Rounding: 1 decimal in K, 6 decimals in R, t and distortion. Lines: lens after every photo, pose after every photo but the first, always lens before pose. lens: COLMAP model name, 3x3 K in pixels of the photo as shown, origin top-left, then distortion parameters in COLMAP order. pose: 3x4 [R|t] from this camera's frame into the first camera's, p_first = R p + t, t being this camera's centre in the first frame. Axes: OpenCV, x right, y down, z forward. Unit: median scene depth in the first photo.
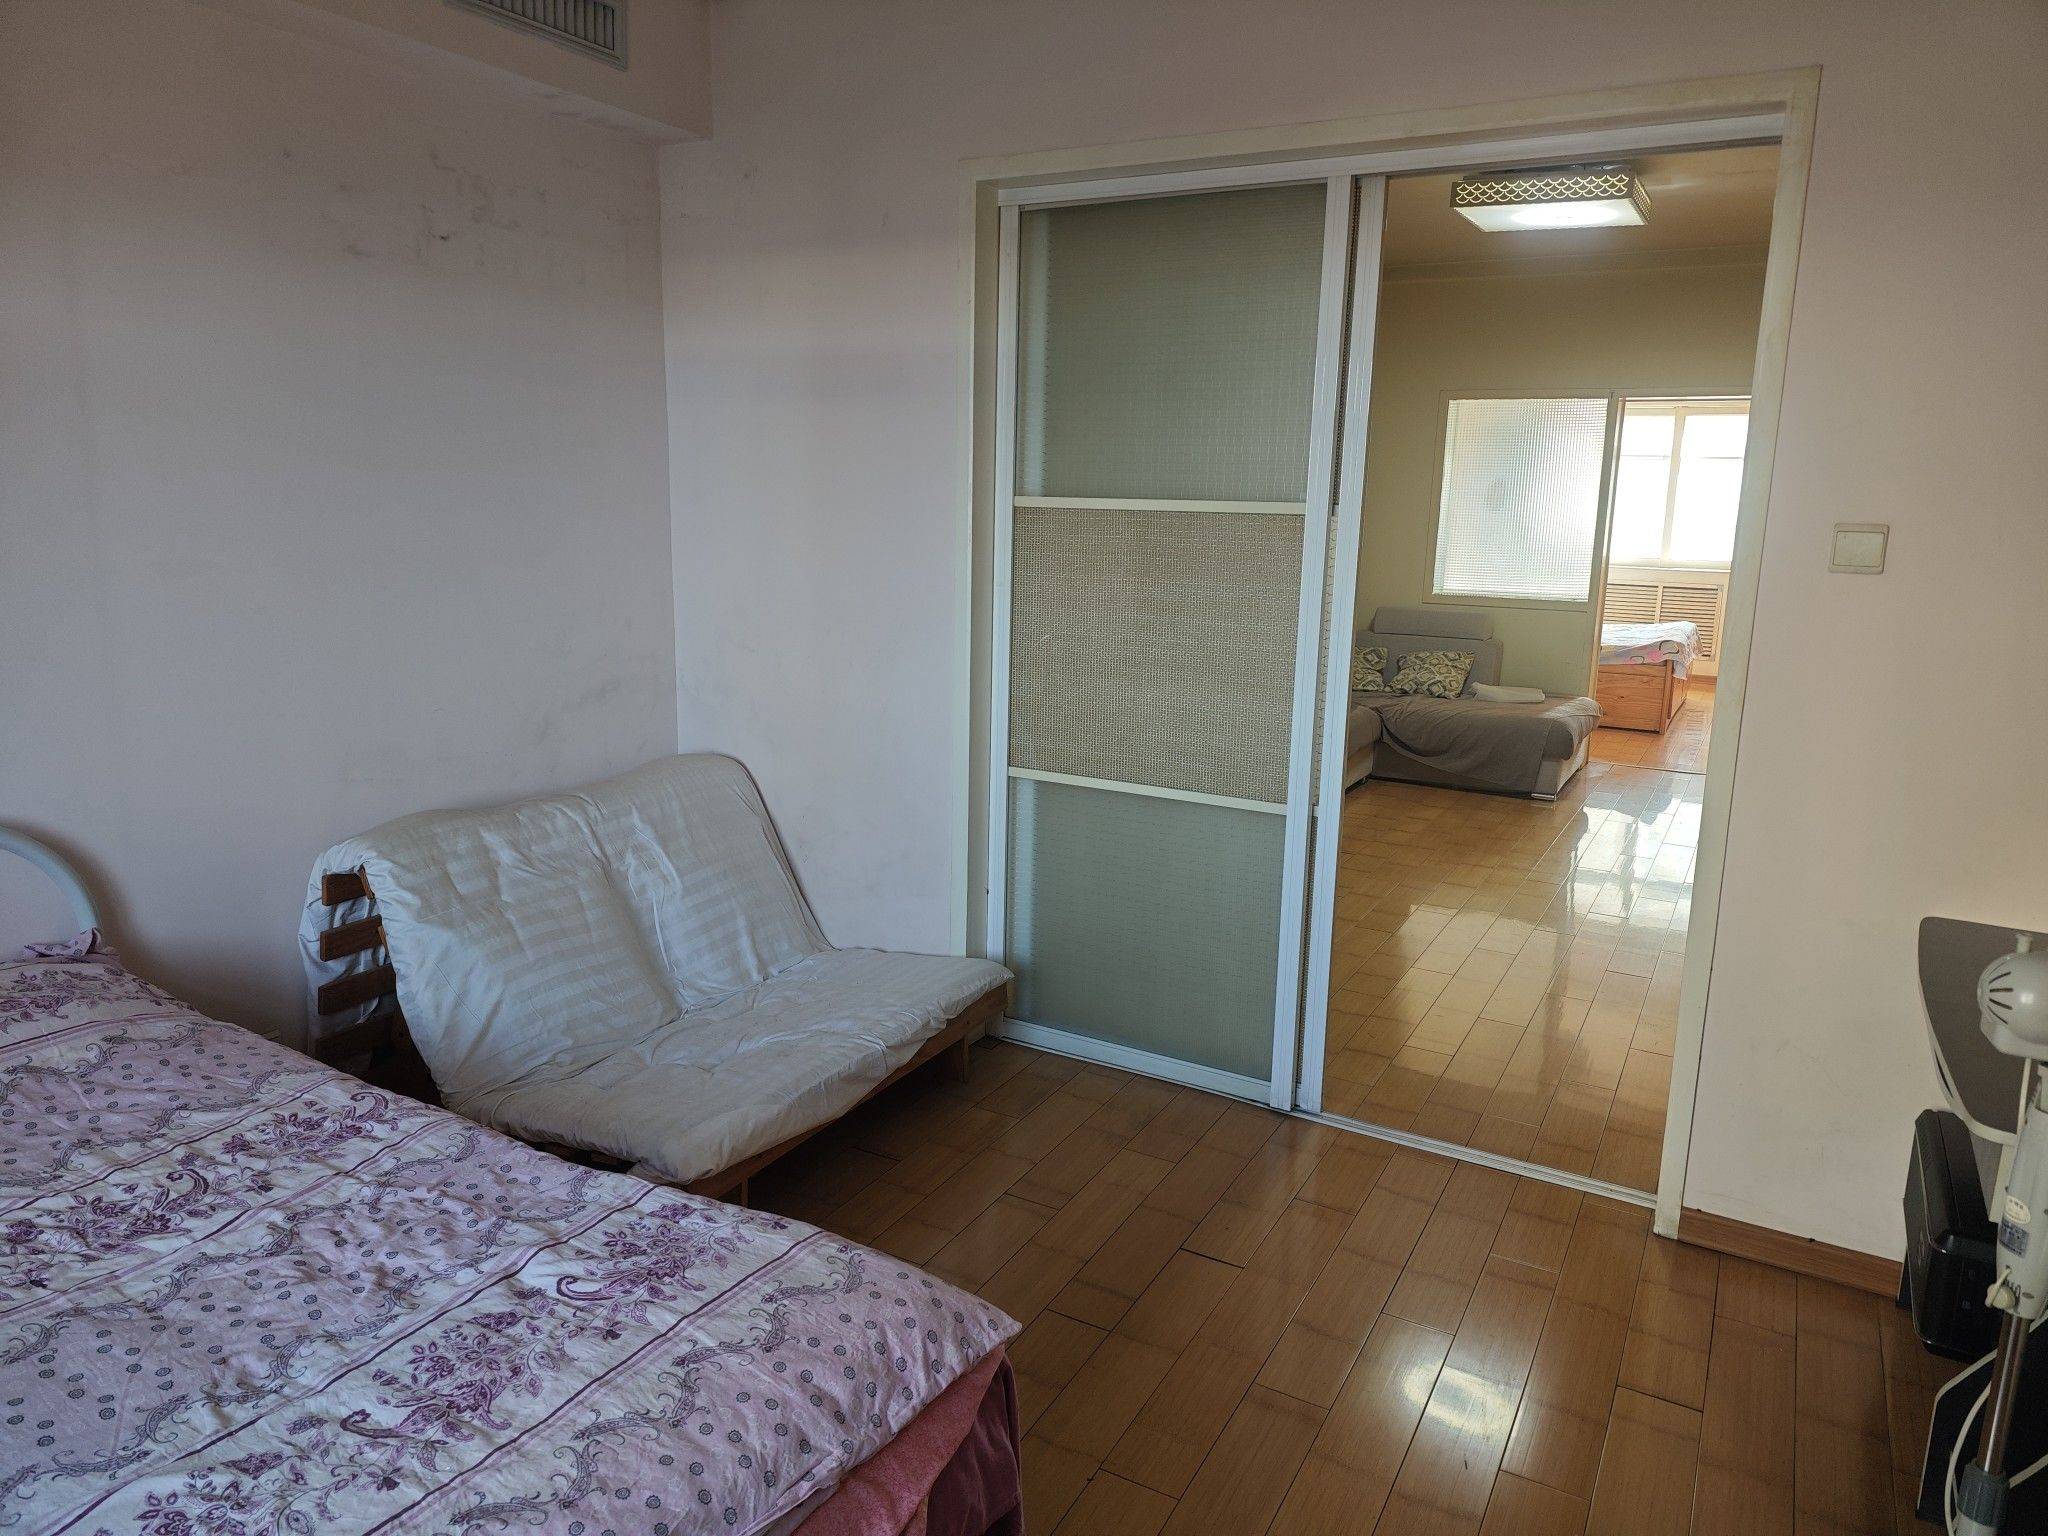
lens RADIAL K [[1376.7, 0, 1022.3], [0, 1376.7, 759.0], [0, 0, 1]] dist [-0.000889, 0.000638]
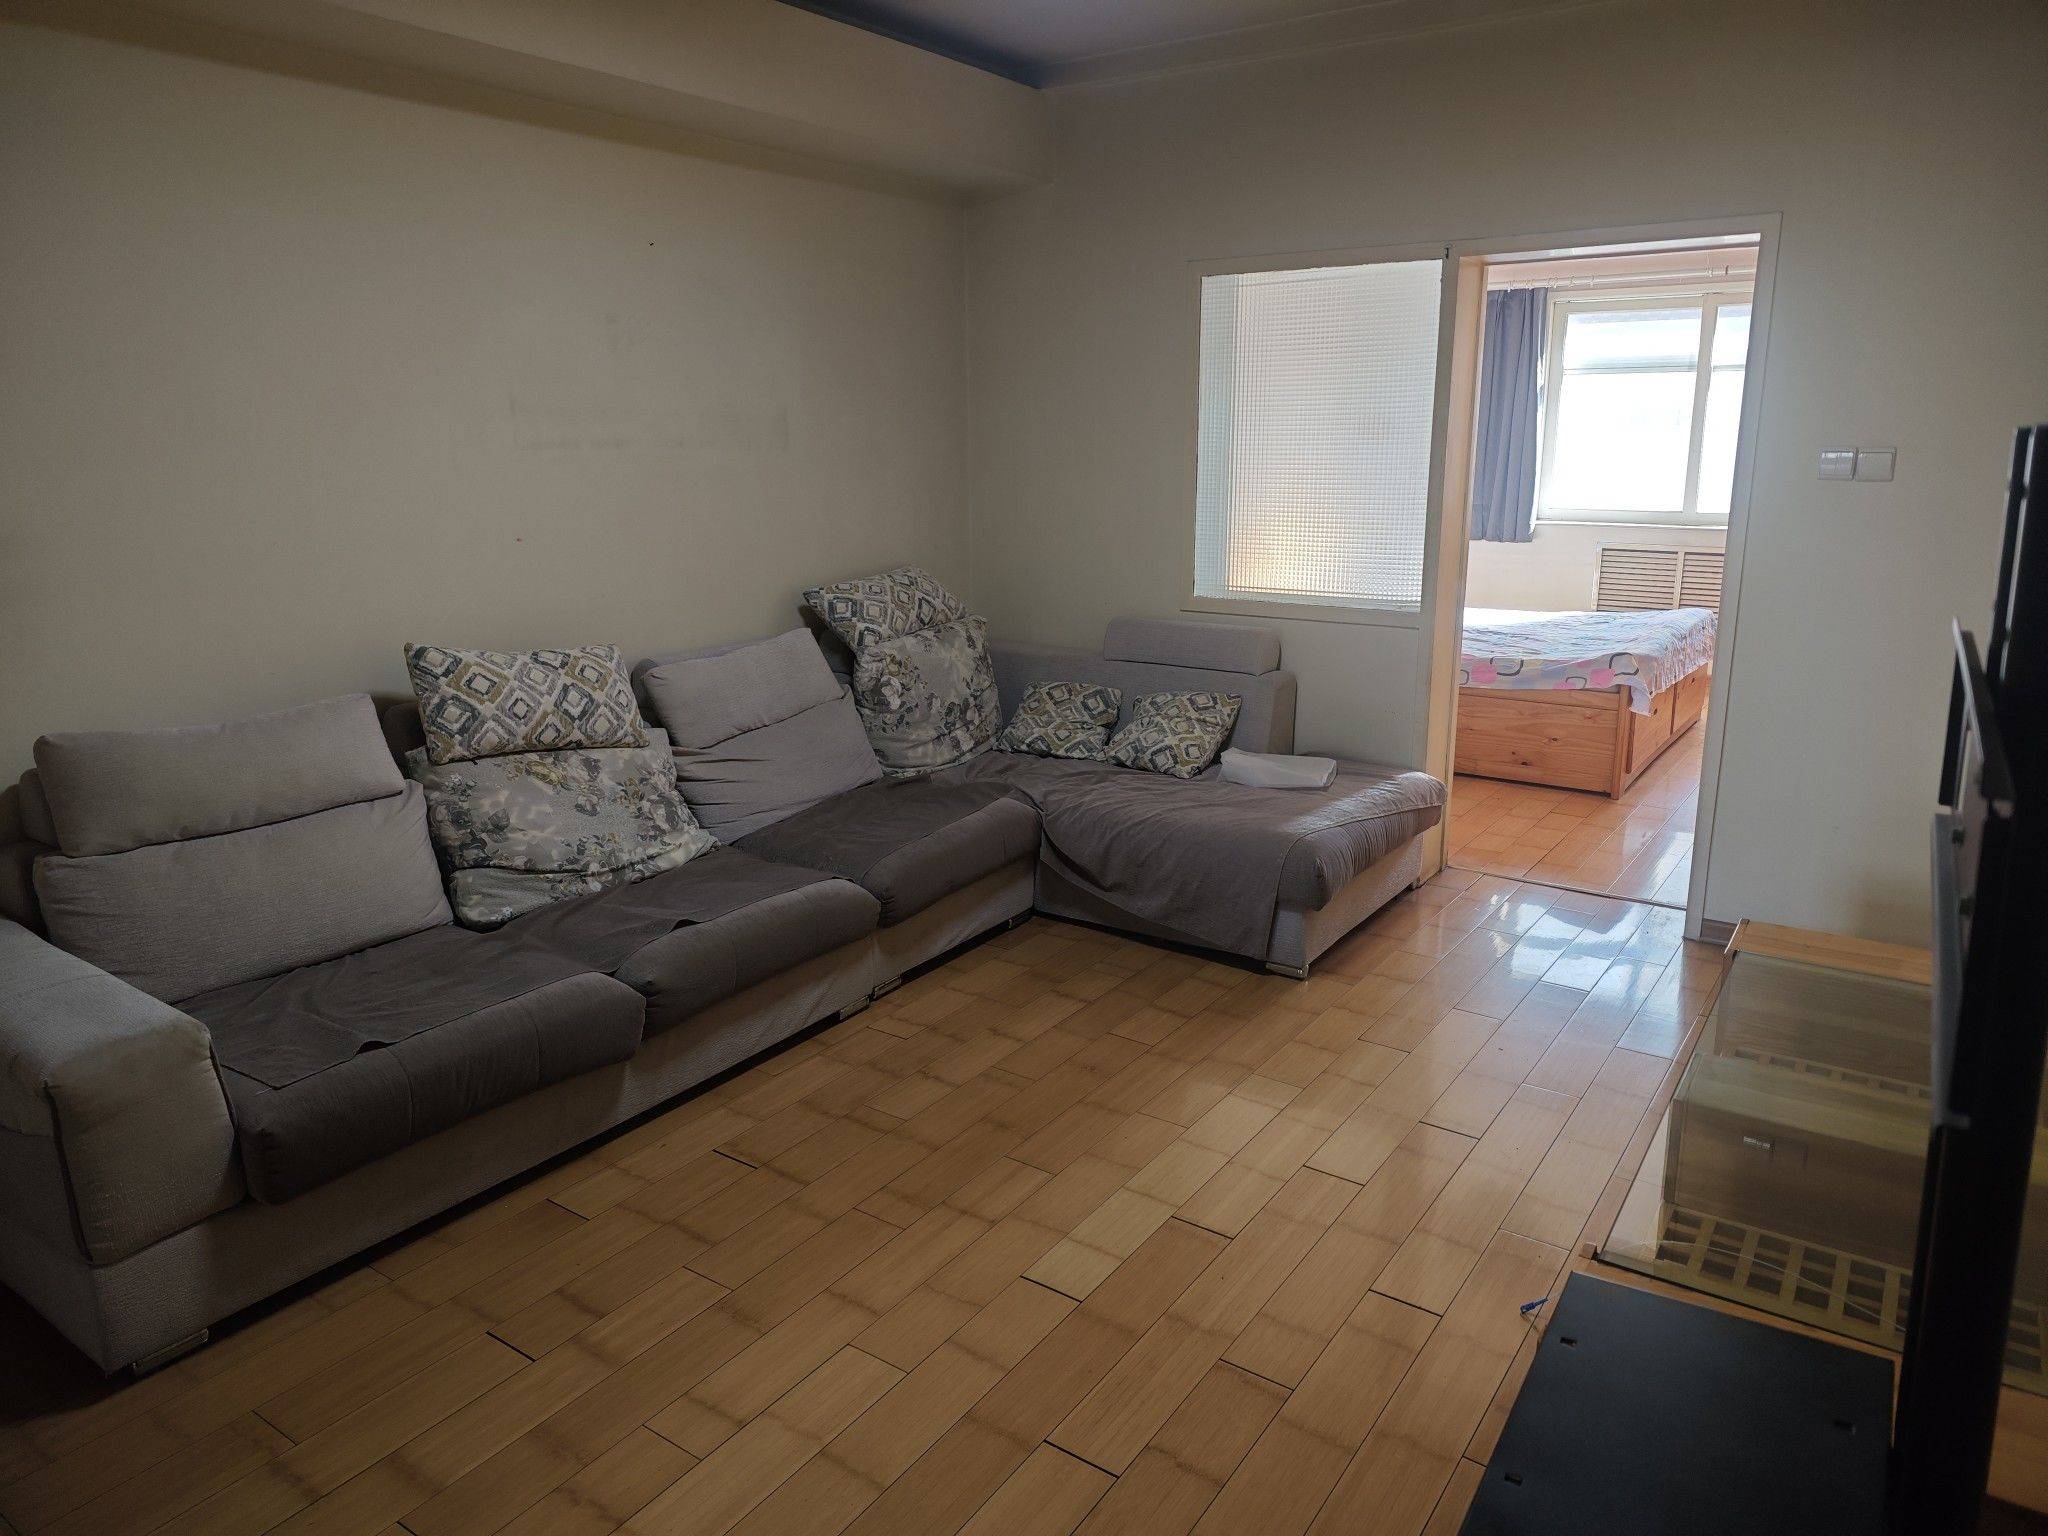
lens RADIAL K [[1376.7, 0, 1022.3], [0, 1376.7, 759.0], [0, 0, 1]] dist [-0.000889, 0.000638]
pose [[0.994885, -0.003790, -0.100943, 0.290997], [0.007866, 0.999168, 0.040018, -0.073764], [0.100707, -0.040607, 0.994087, 0.380249]]
